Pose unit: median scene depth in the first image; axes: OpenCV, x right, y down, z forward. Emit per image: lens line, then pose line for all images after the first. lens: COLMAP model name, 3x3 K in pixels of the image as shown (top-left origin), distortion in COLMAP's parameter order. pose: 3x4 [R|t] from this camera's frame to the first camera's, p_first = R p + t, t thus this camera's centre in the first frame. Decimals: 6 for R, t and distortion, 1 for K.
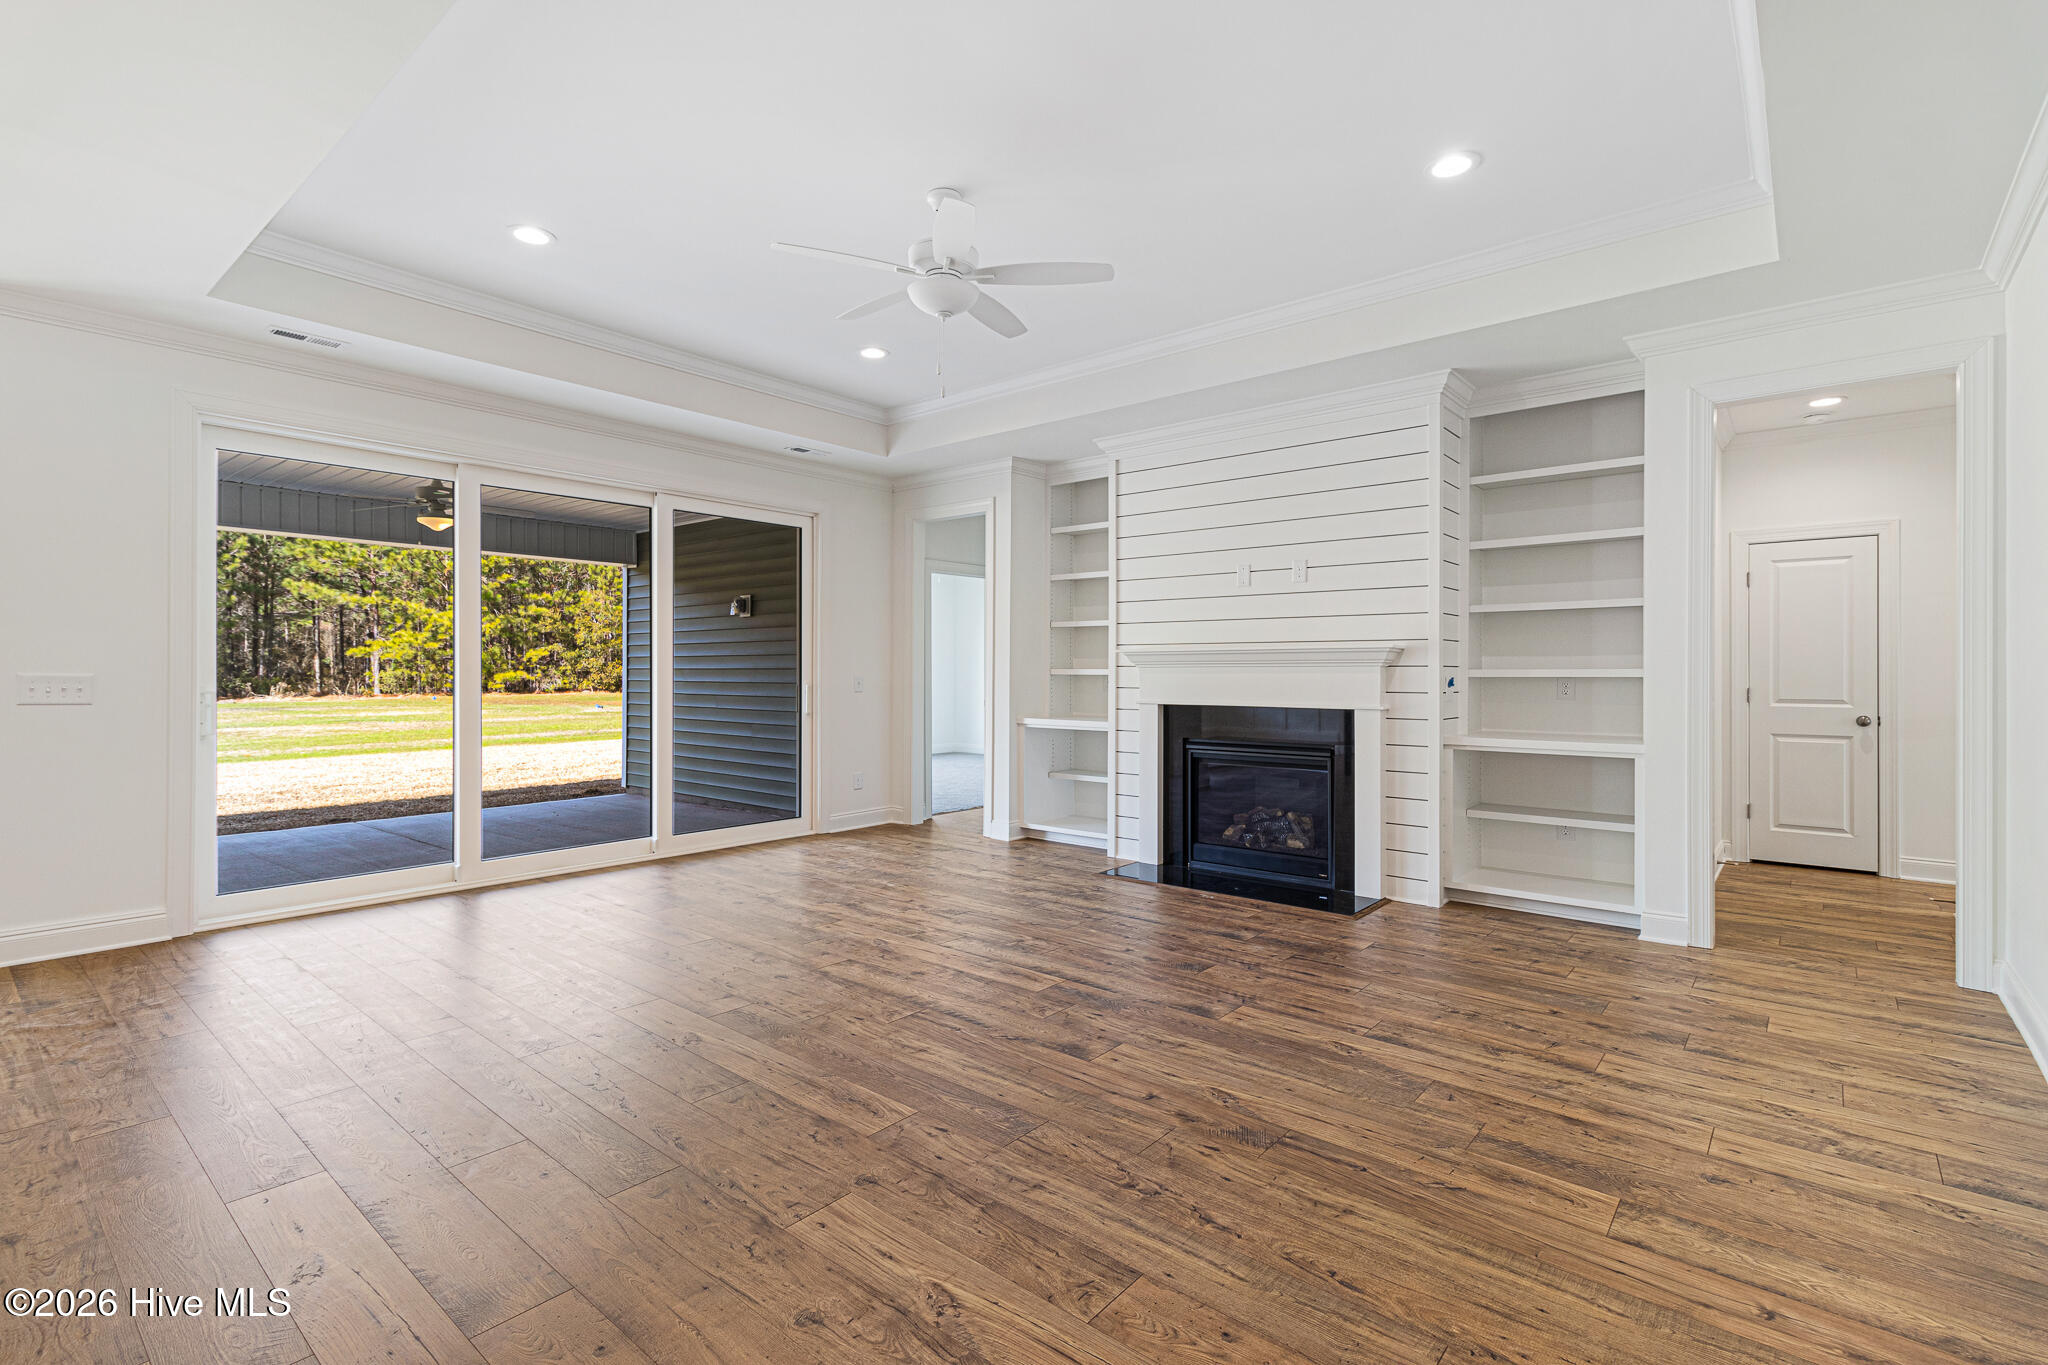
lens RADIAL K [[916.9, 0, 1042.1], [0, 916.9, 669.9], [0, 0, 1]] dist [-0.001020, 0.000169]
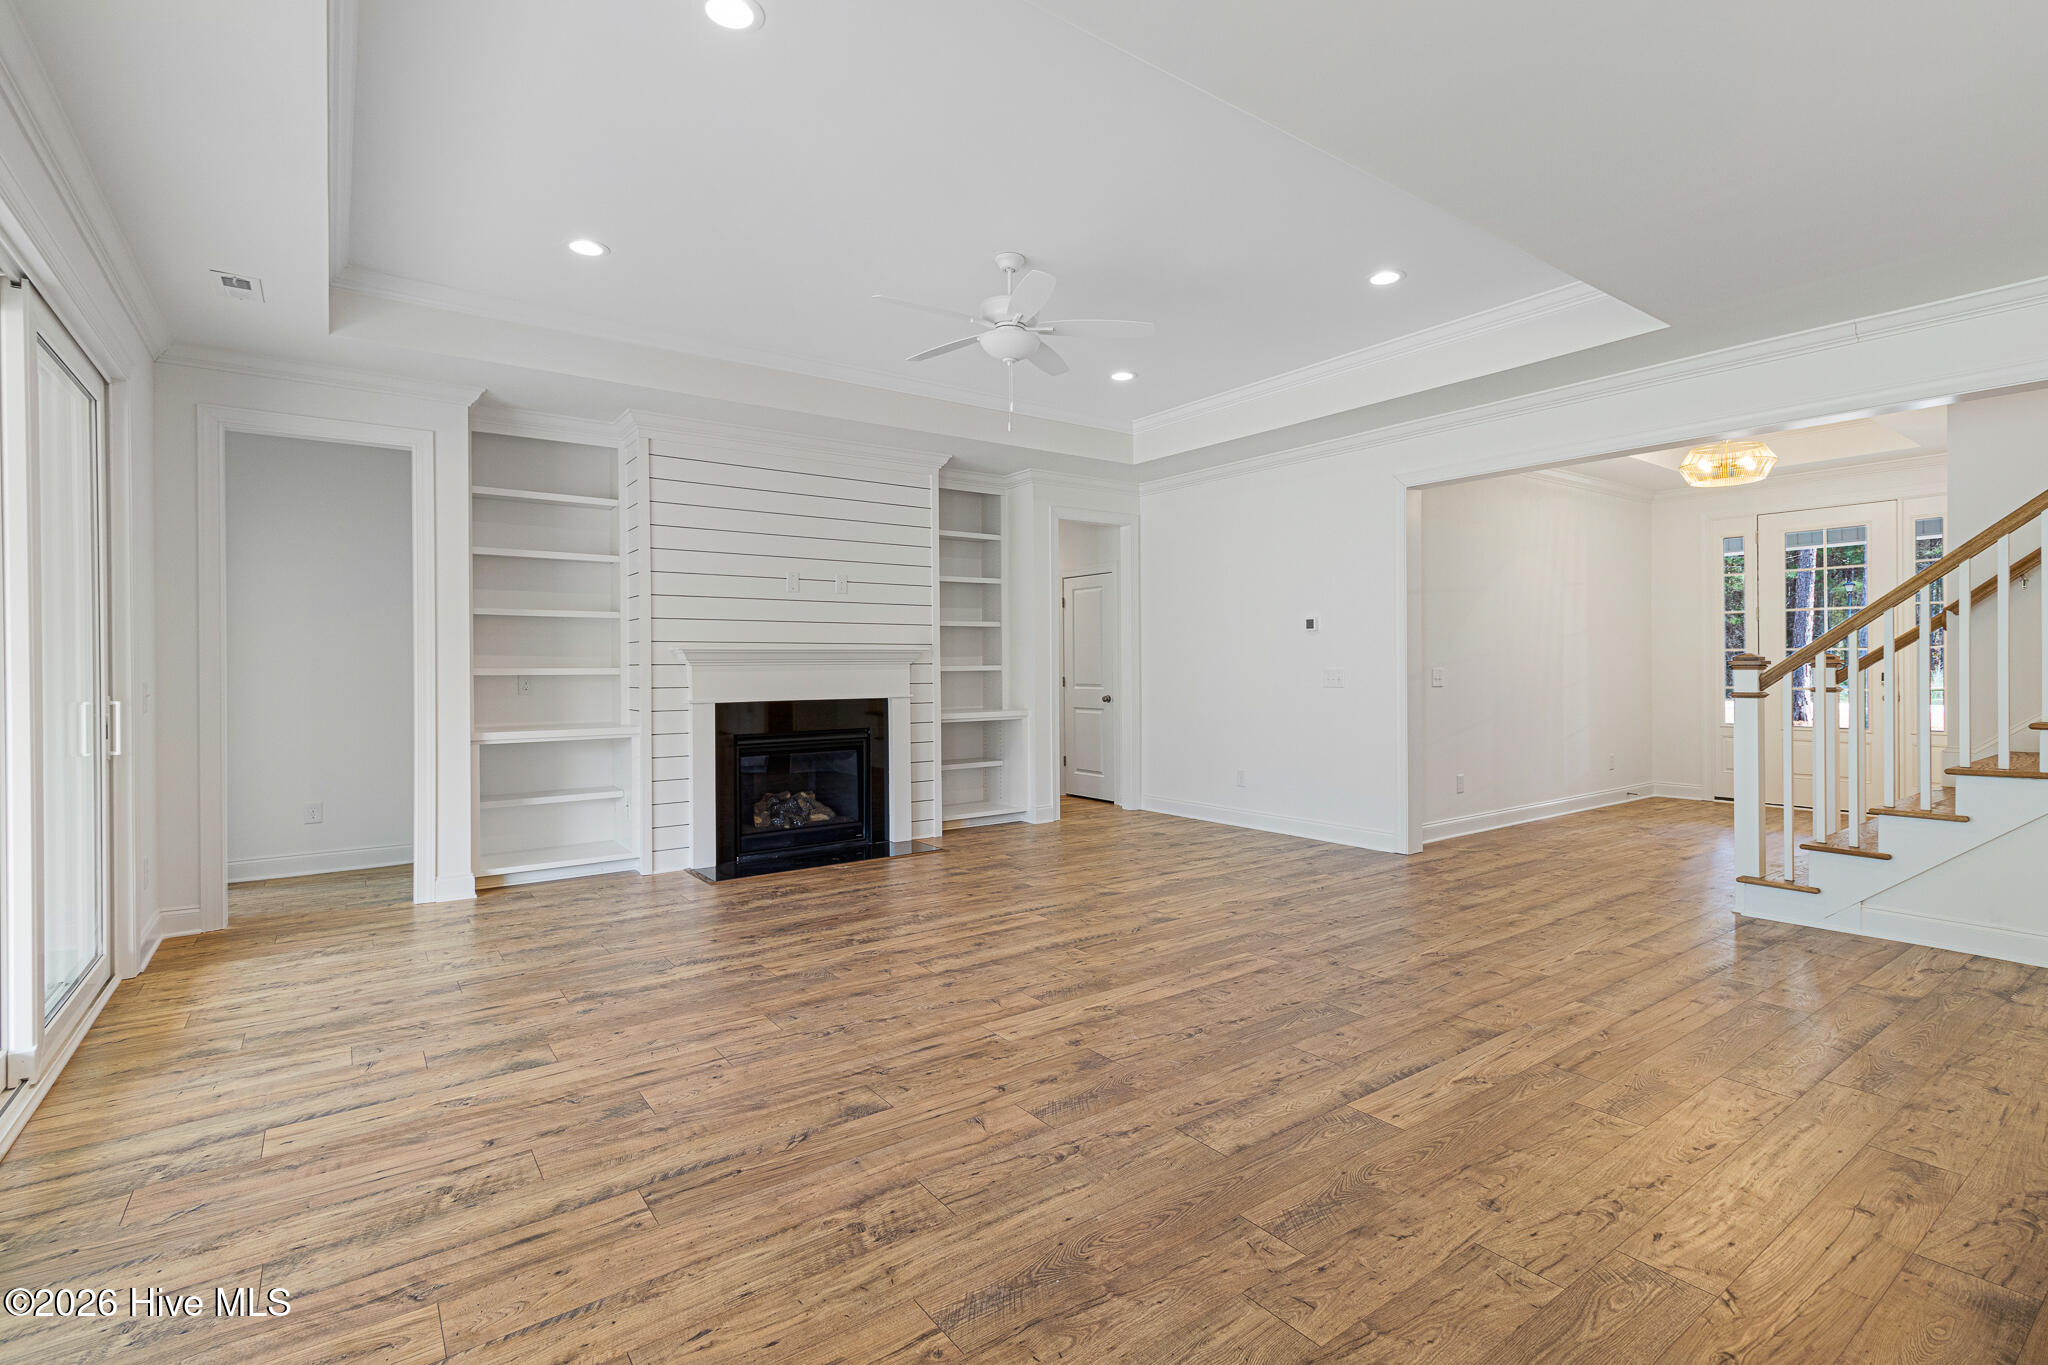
lens RADIAL K [[959.4, 0, 1025.2], [0, 959.4, 658.4], [0, 0, 1]] dist [0.007069, 0.001447]
pose [[0.251129, 0.003410, 0.967948, -0.952186], [0.004406, 0.999979, -0.004666, -0.005126], [-0.967944, 0.005437, 0.251109, 0.503273]]
